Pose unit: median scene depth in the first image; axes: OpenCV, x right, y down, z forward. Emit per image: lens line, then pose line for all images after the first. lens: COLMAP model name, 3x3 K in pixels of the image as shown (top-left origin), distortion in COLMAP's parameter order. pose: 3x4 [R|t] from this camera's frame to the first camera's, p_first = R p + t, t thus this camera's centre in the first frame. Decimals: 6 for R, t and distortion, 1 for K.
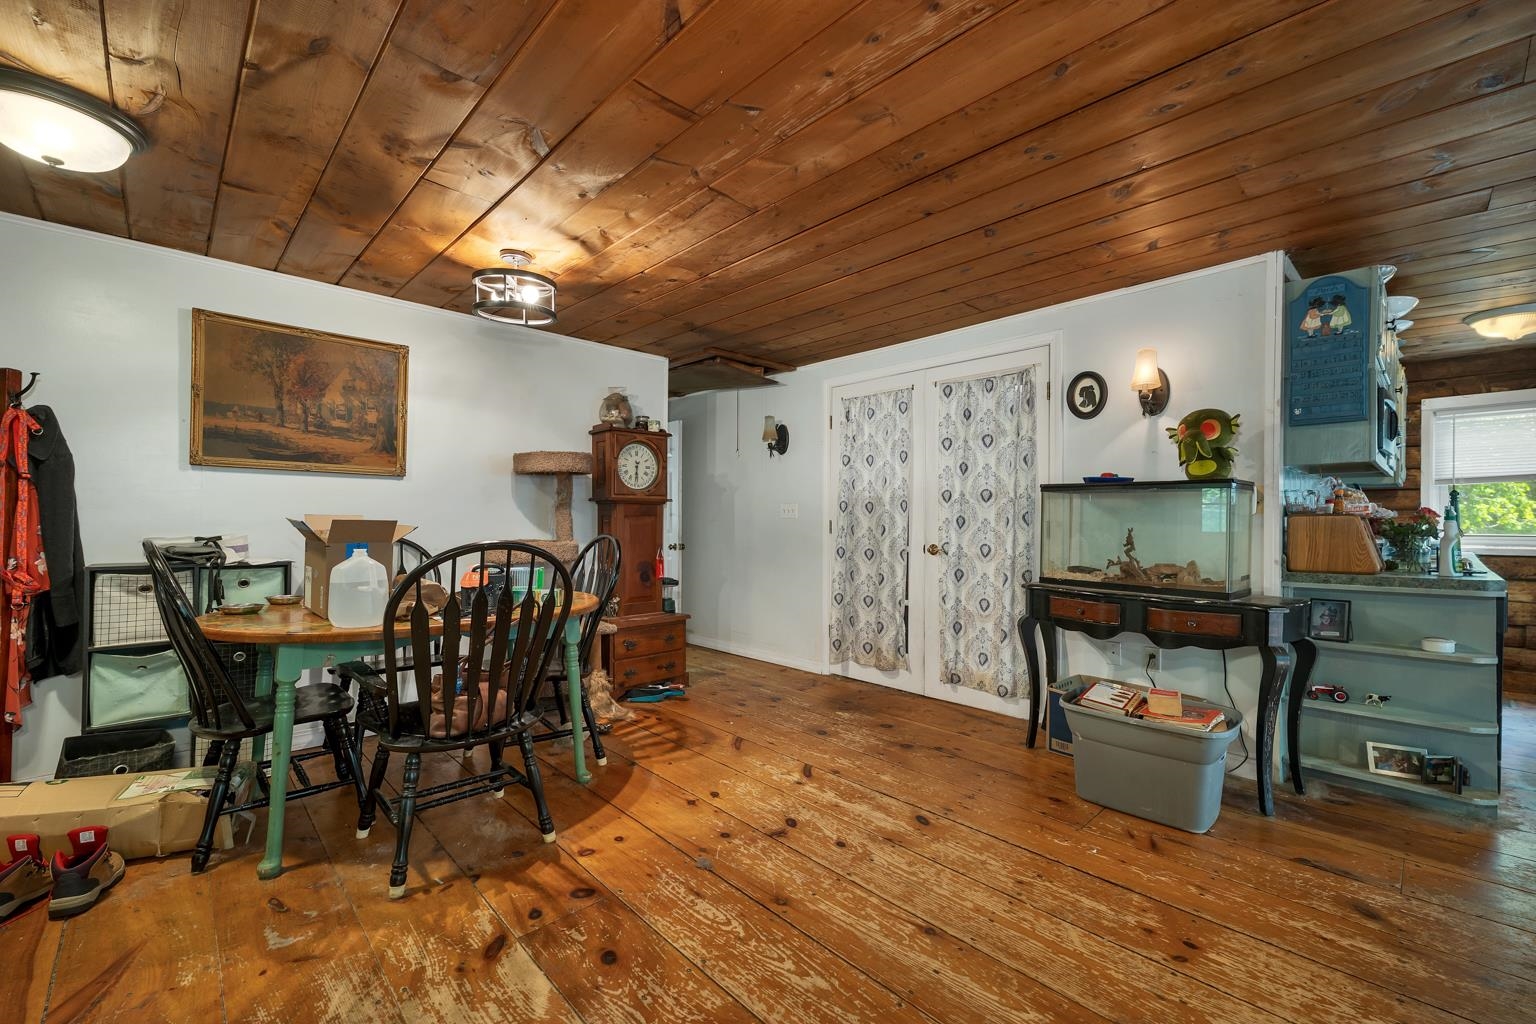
lens RADIAL K [[632.5, 0, 769.8], [0, 632.5, 522.3], [0, 0, 1]] dist [0.000030, 0.000391]
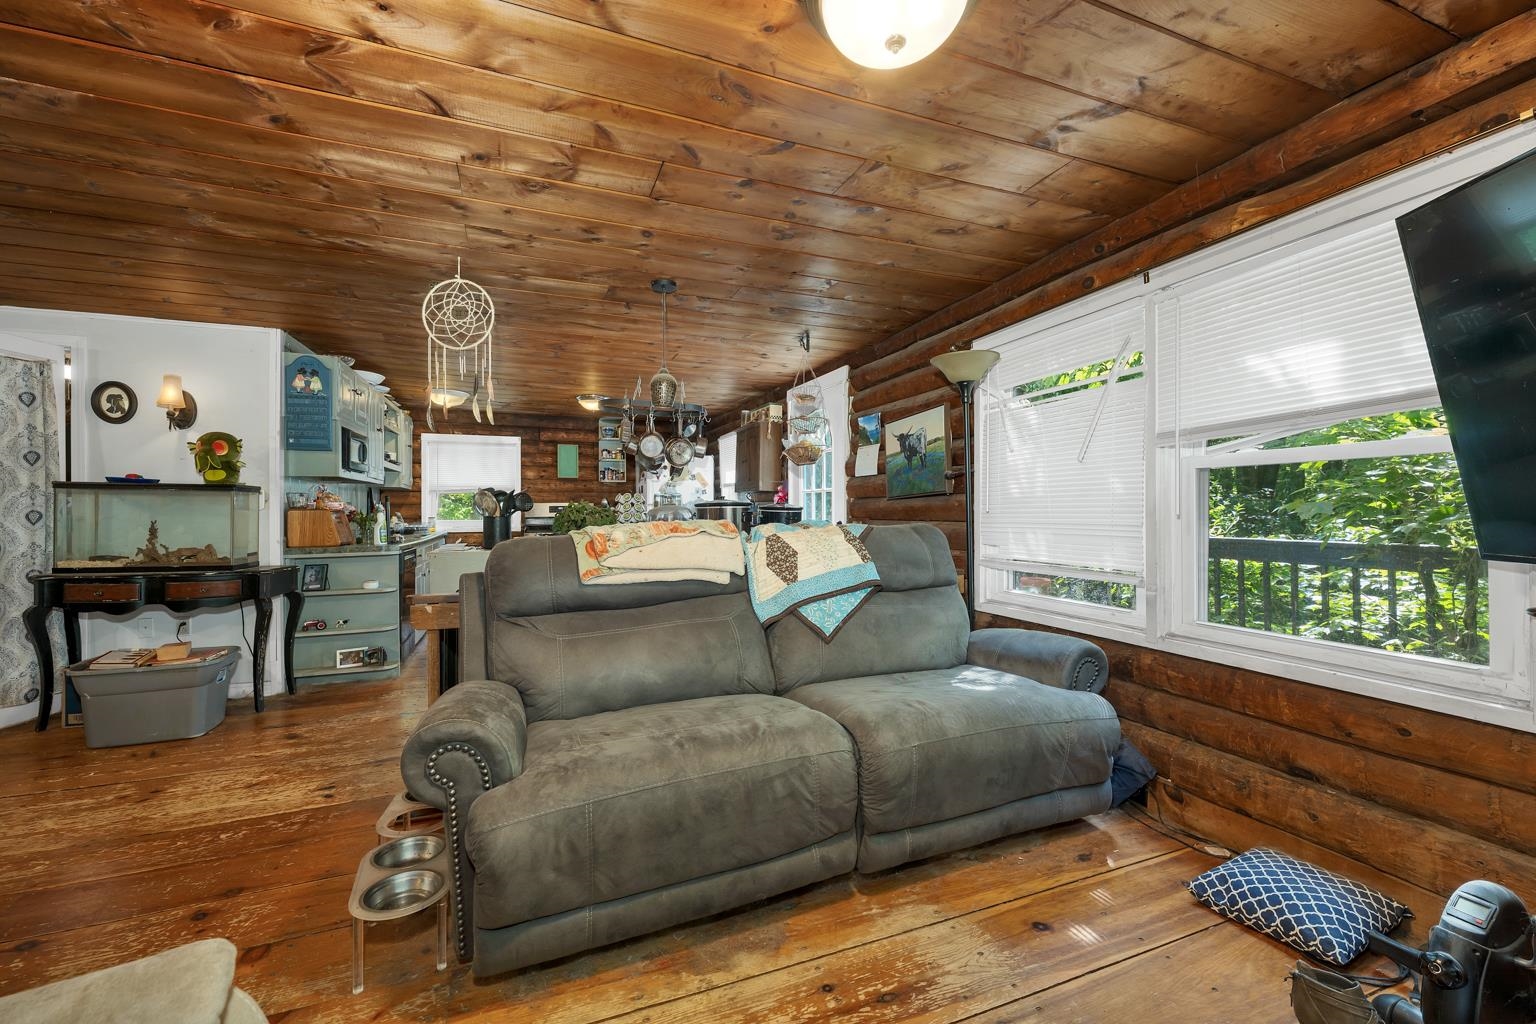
lens RADIAL K [[632.5, 0, 768.7], [0, 632.5, 508.4], [0, 0, 1]] dist [0.000030, 0.000391]
pose [[0.375916, -0.000340, 0.926654, -0.118975], [0.006976, 0.999973, -0.002463, -0.002882], [-0.926628, 0.007390, 0.375908, -0.574085]]
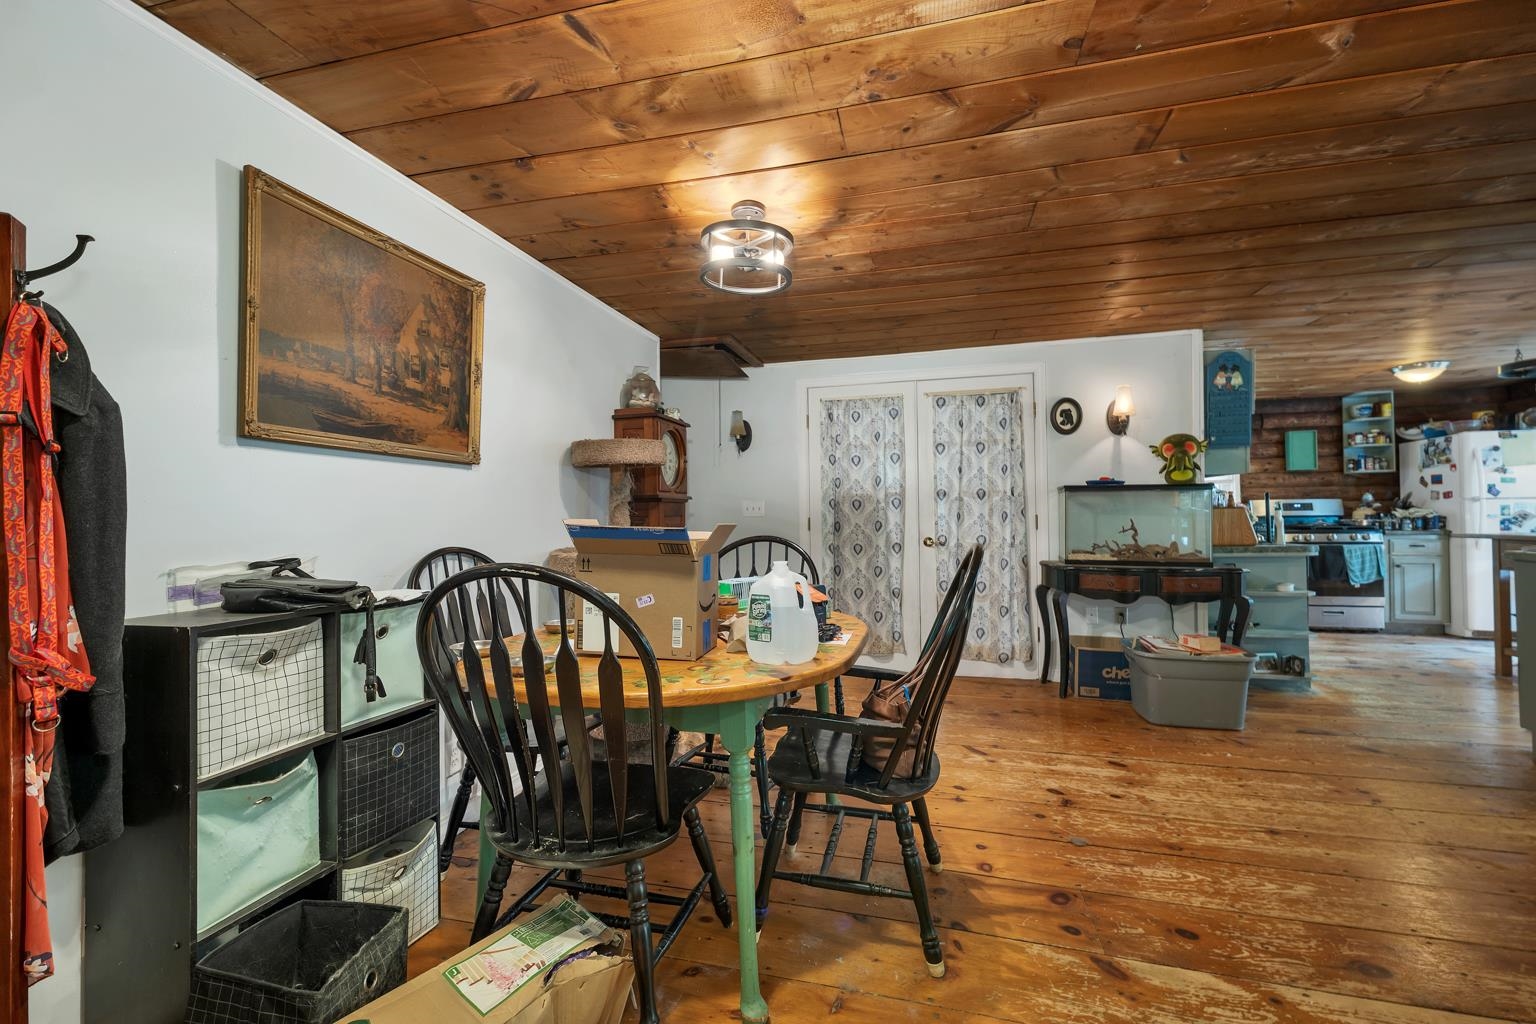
lens RADIAL K [[632.5, 0, 766.1], [0, 632.5, 512.2], [0, 0, 1]] dist [0.000030, 0.000391]
pose [[0.854646, -0.011542, 0.519083, -0.798710], [0.017621, 0.999822, -0.006780, -0.009703], [-0.518912, 0.014941, 0.854697, 0.261947]]
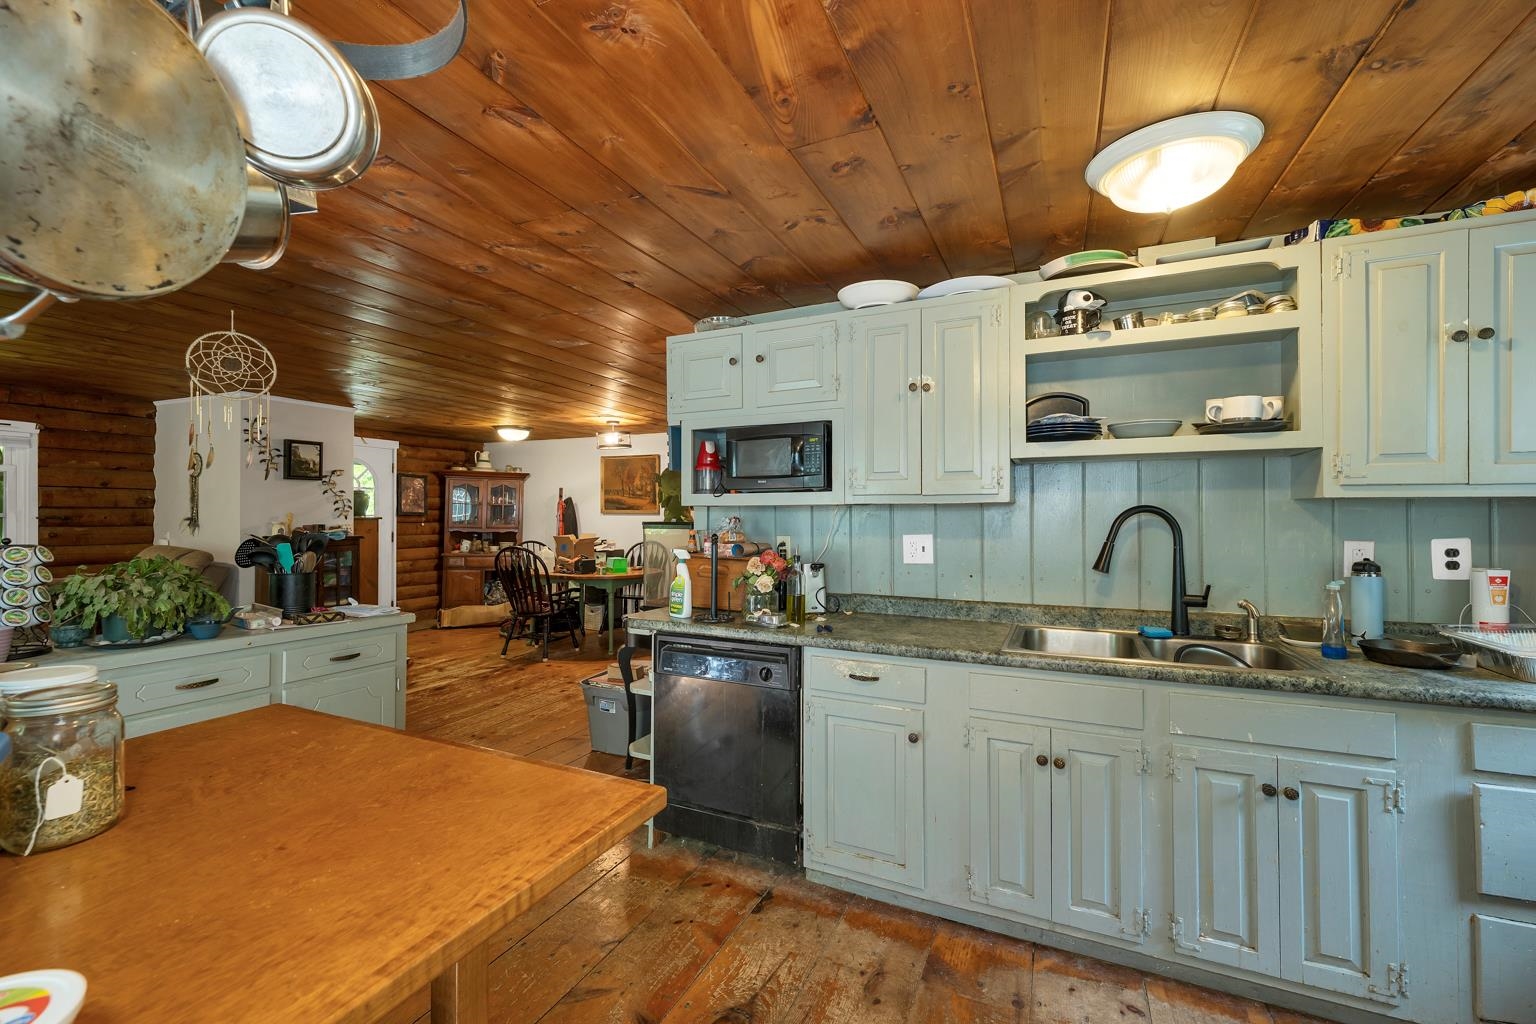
lens RADIAL K [[632.5, 0, 769.9], [0, 632.5, 511.3], [0, 0, 1]] dist [0.000030, 0.000391]
pose [[0.363399, -0.010086, -0.931579, 1.877239], [-0.002633, 0.999926, -0.011853, -0.067740], [0.931630, 0.006760, 0.363346, 0.676281]]
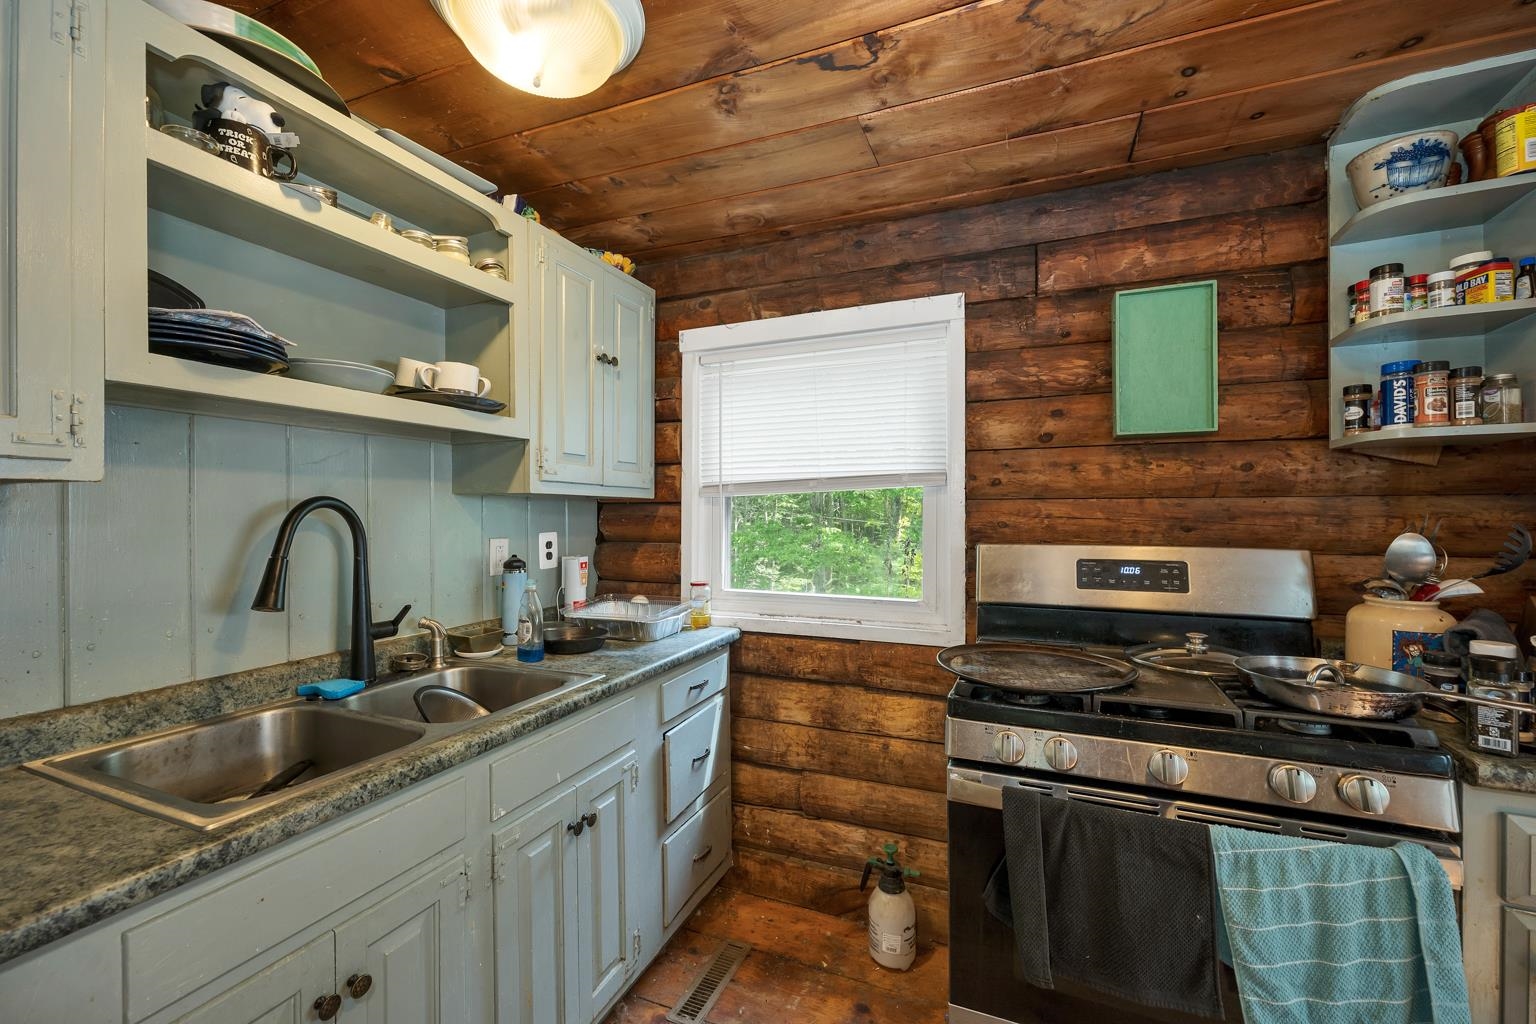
lens RADIAL K [[632.5, 0, 764.3], [0, 632.5, 512.9], [0, 0, 1]] dist [0.000030, 0.000391]
pose [[0.918570, -0.005482, 0.395221, 1.429142], [0.006564, 0.999977, -0.001385, -0.069514], [-0.395204, 0.003866, 0.918585, 0.795055]]
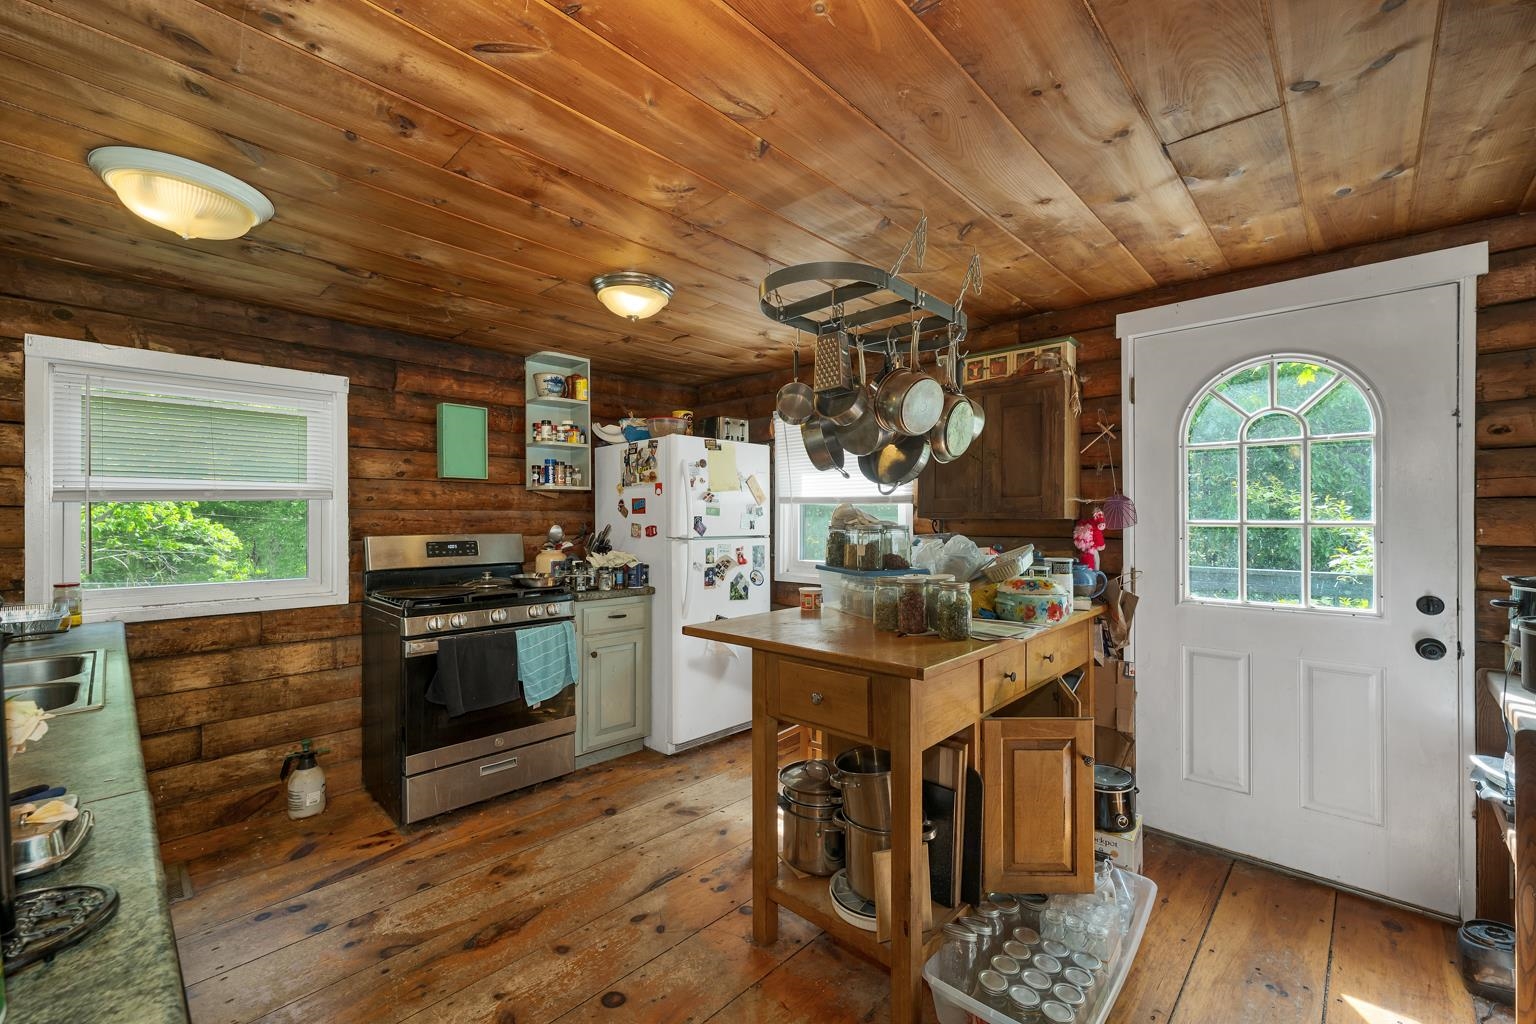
lens RADIAL K [[632.5, 0, 765.7], [0, 632.5, 515.9], [0, 0, 1]] dist [0.000030, 0.000391]
pose [[-0.045468, -0.001812, 0.998964, 0.781498], [0.003501, 0.999992, 0.001974, -0.071089], [-0.998960, 0.003587, -0.045462, 0.676193]]
